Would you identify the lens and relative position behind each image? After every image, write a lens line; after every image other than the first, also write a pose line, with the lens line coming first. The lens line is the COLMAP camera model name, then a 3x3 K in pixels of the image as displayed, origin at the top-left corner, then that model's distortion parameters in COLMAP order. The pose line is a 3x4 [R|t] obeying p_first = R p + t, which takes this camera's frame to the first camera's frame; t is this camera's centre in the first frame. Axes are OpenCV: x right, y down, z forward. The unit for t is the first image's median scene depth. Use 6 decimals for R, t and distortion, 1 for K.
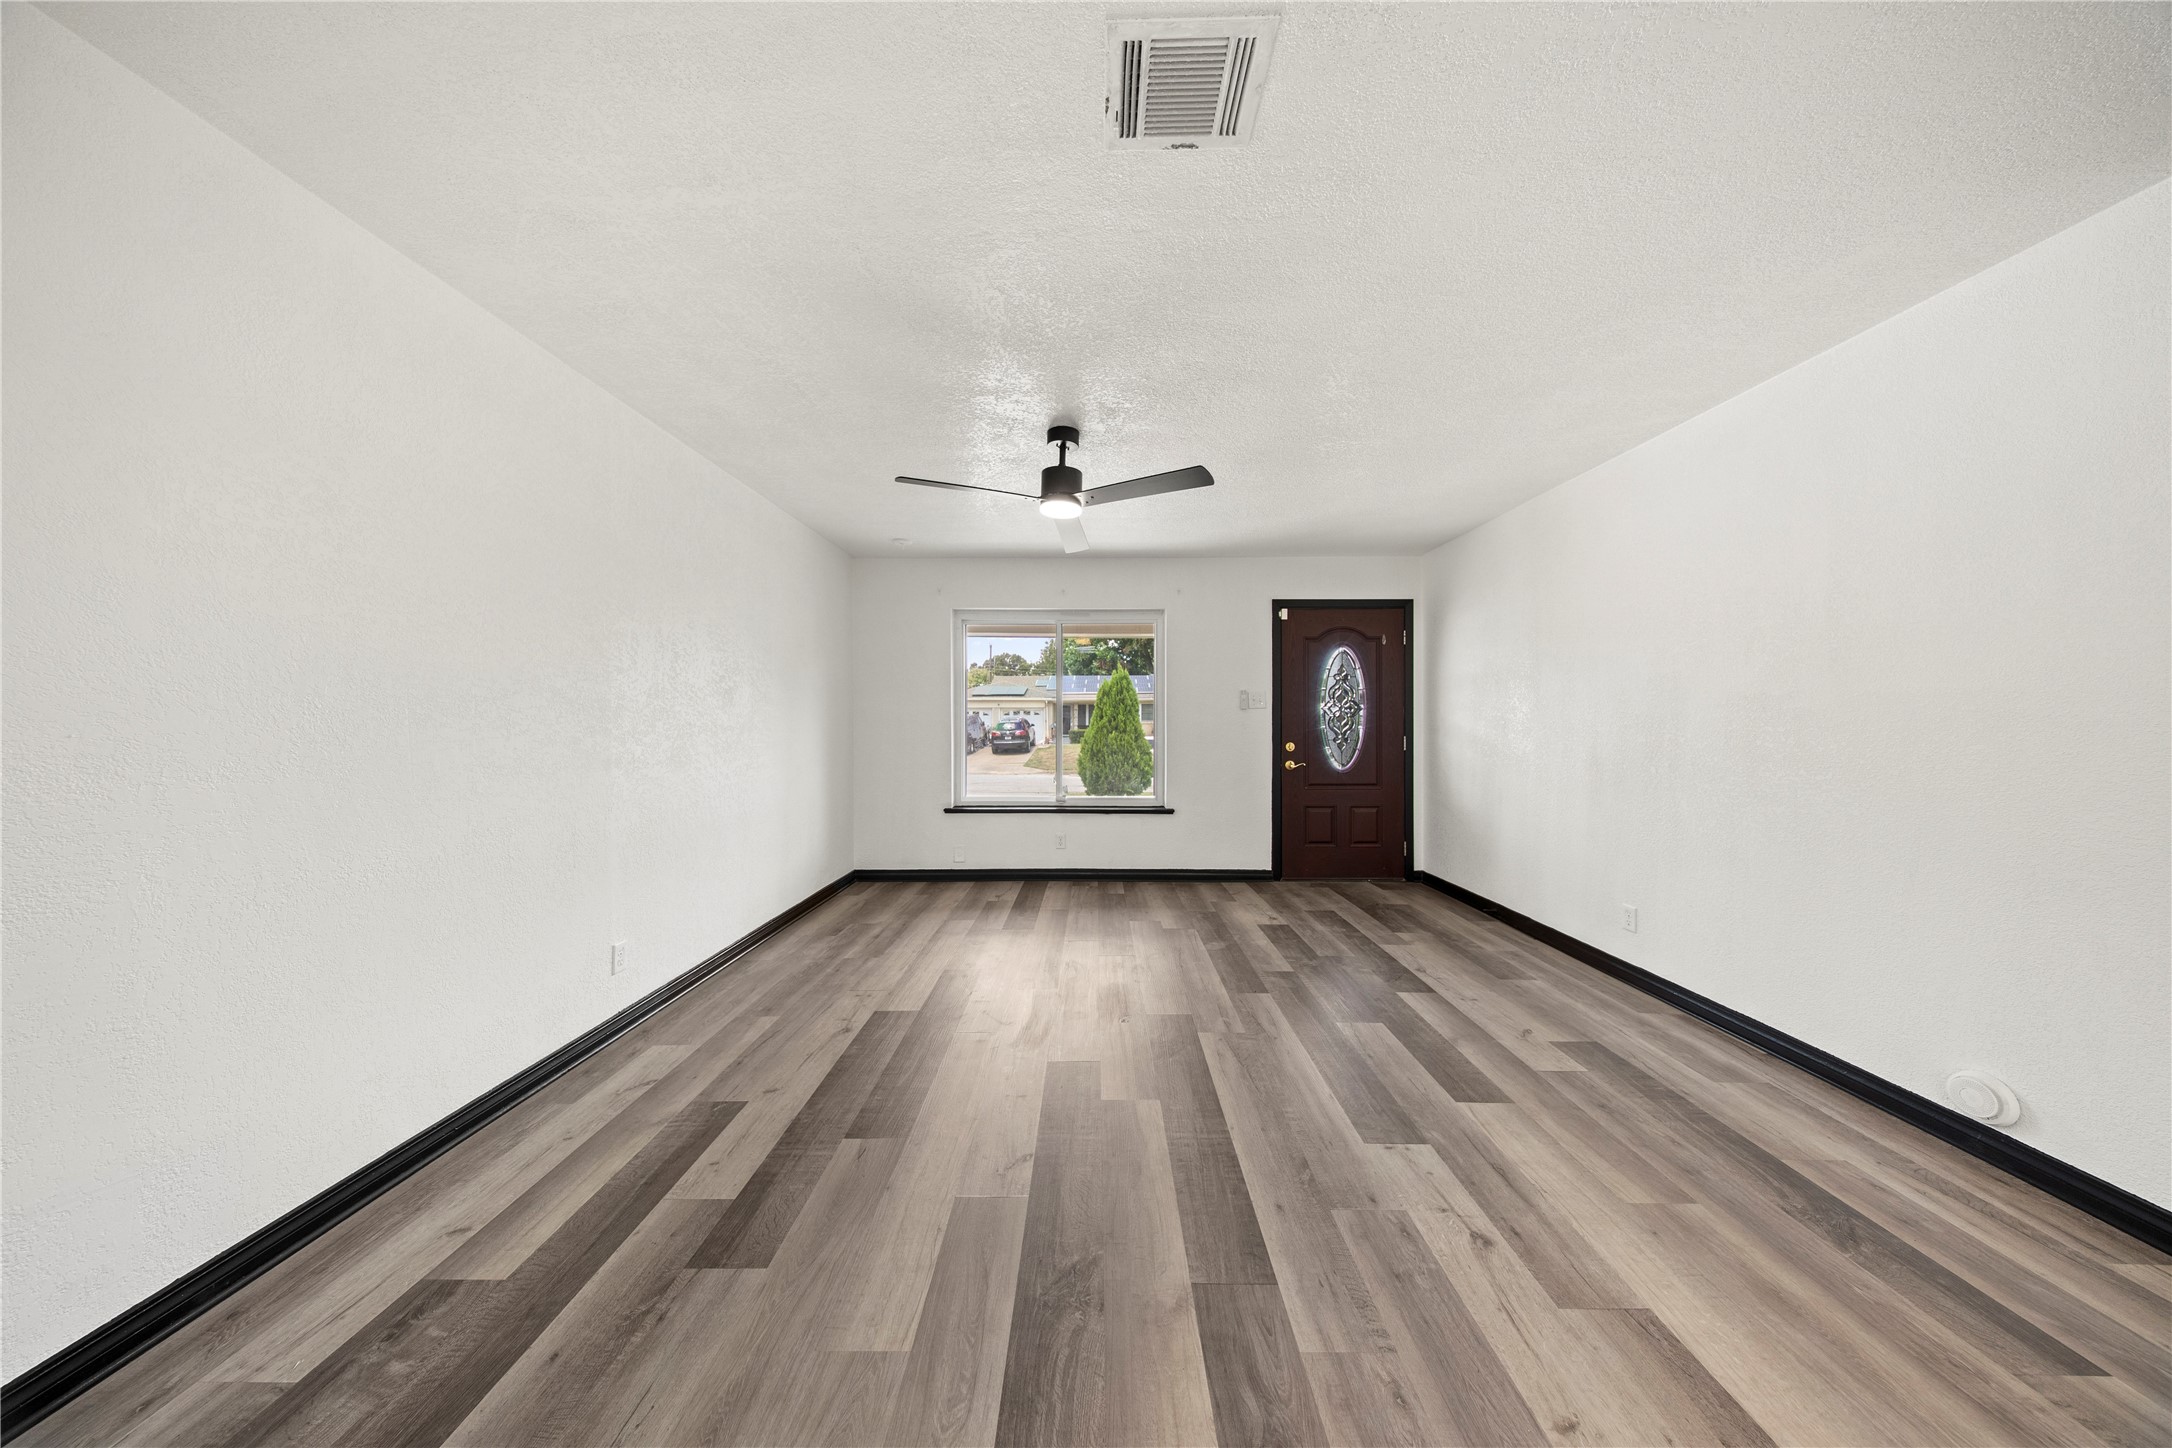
lens RADIAL K [[650.7, 0, 1086.0], [0, 650.7, 724.0], [0, 0, 1]] dist [0.008264, -0.004090]
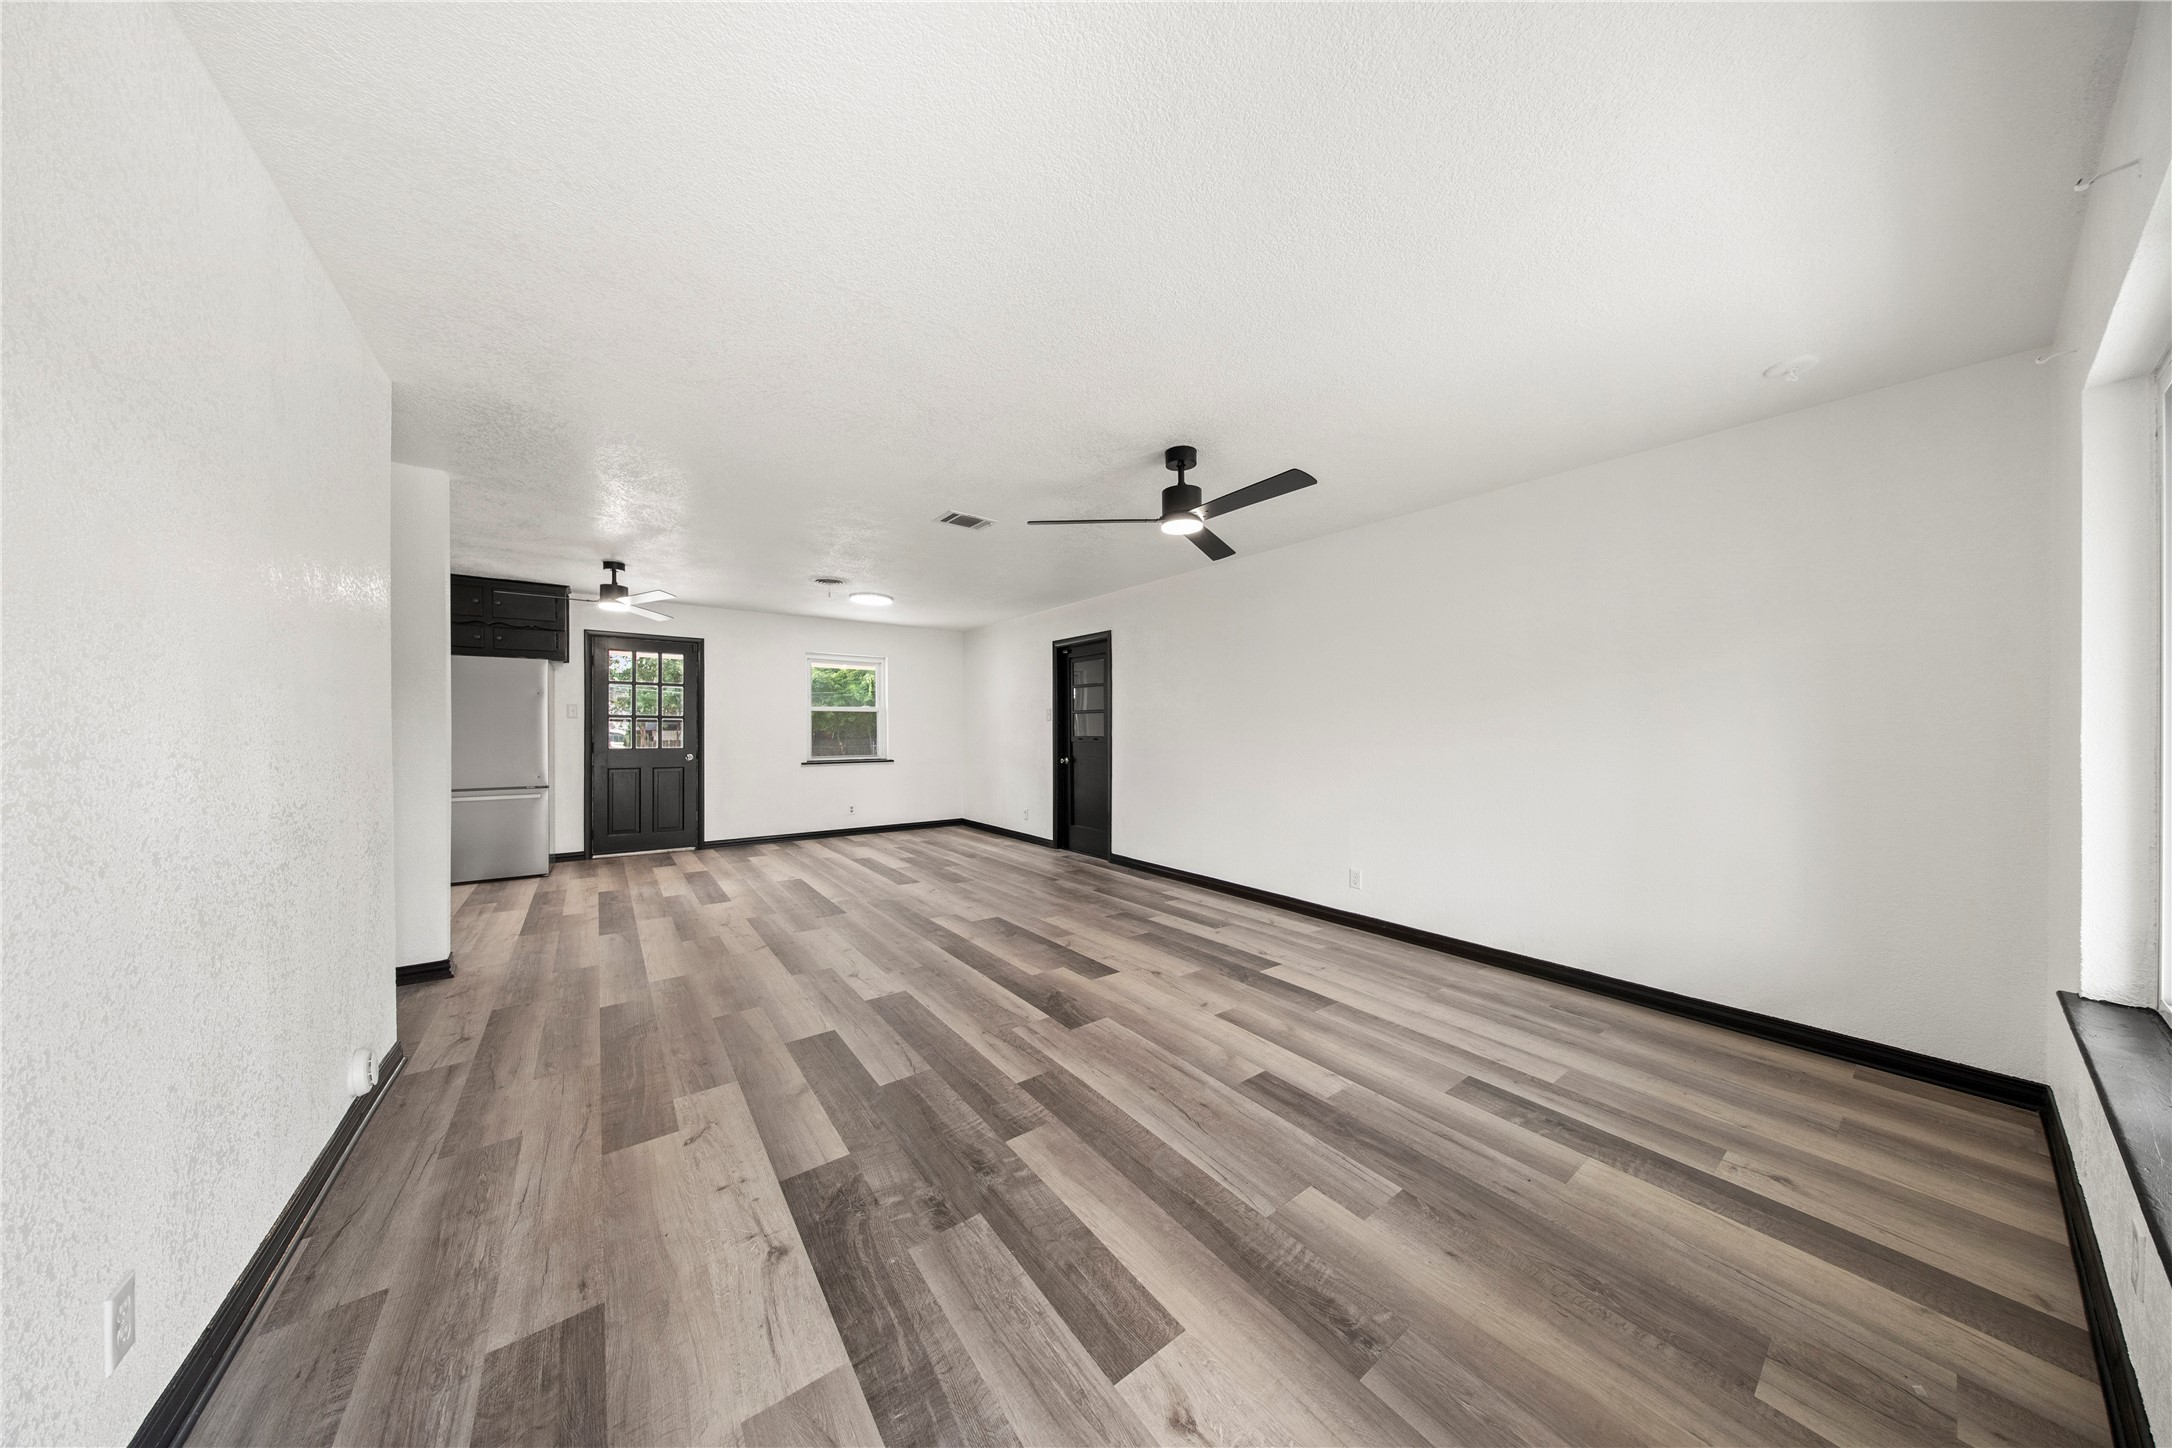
lens RADIAL K [[653.4, 0, 1088.3], [0, 653.4, 735.2], [0, 0, 1]] dist [0.010346, -0.004074]
pose [[-0.792247, 0.004517, -0.610184, 0.728843], [-0.006146, 0.999863, 0.015381, -0.011341], [0.610170, 0.015936, -0.792110, 1.763334]]
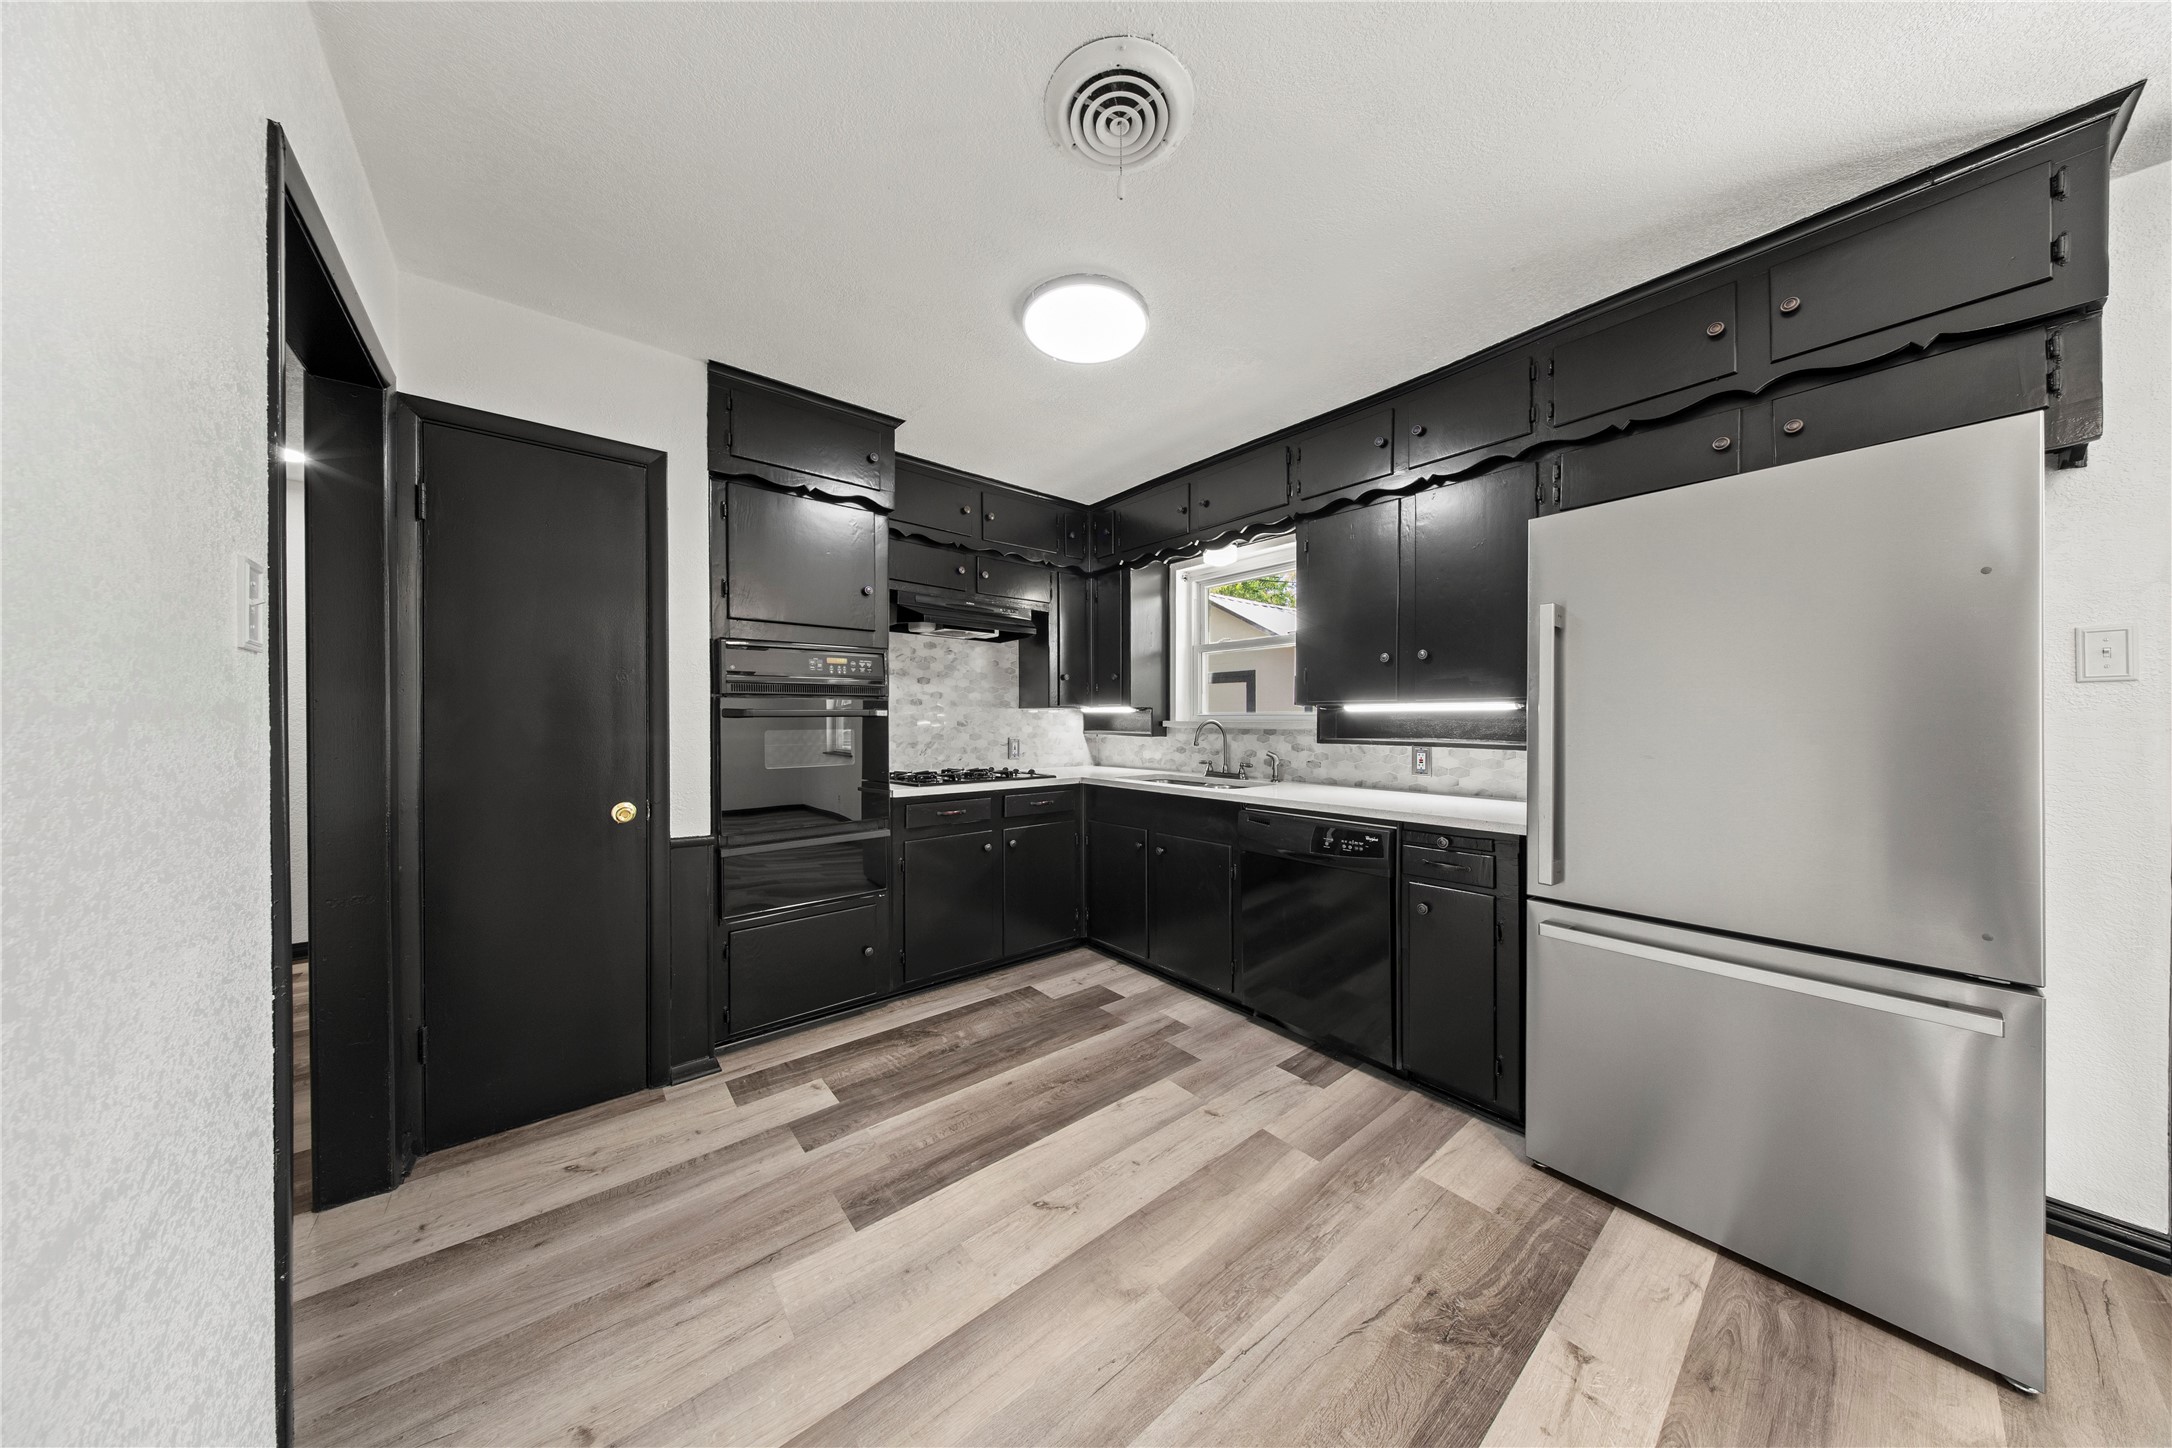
lens RADIAL K [[648.8, 0, 1086.9], [0, 648.8, 725.9], [0, 0, 1]] dist [0.013372, -0.003897]
pose [[-0.642310, -0.007075, 0.766412, 0.887351], [0.005912, 0.999882, 0.014185, -0.000422], [-0.766422, 0.013642, -0.642193, -0.061603]]
